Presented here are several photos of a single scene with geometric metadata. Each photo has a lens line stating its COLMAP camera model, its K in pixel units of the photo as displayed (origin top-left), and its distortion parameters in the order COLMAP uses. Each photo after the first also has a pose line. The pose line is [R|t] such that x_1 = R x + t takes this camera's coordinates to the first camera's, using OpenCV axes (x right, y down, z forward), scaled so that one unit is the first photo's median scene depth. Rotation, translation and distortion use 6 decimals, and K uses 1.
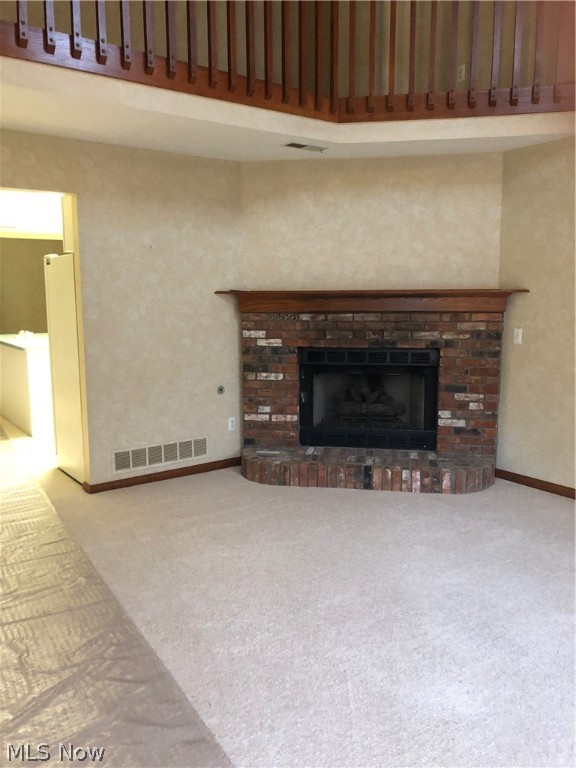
lens RADIAL K [[622.2, 0, 283.2], [0, 622.2, 387.0], [0, 0, 1]] dist [0.102677, -0.177938]
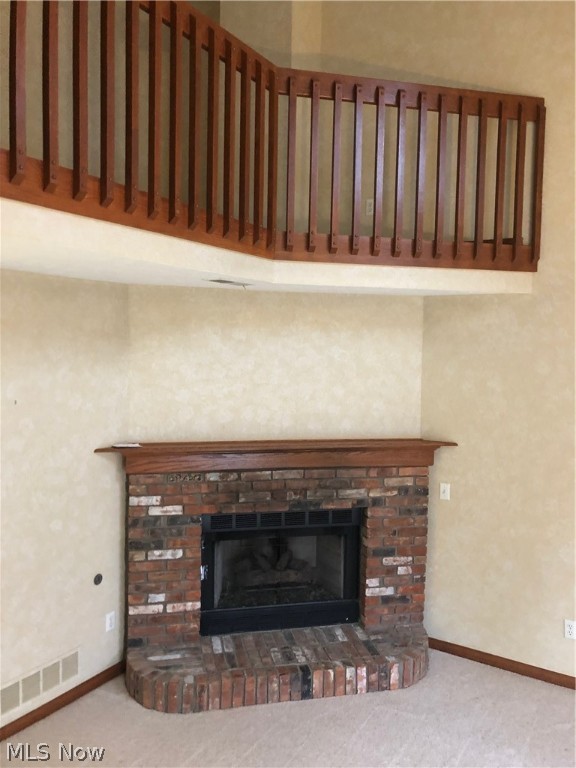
lens RADIAL K [[631.7, 0, 288.0], [0, 631.7, 384.0], [0, 0, 1]] dist [0.098731, -0.183938]
pose [[0.923379, -0.000916, 0.383888, -0.191675], [0.035623, 0.995887, -0.083310, -0.162686], [-0.382233, 0.090602, 0.919614, 0.207404]]
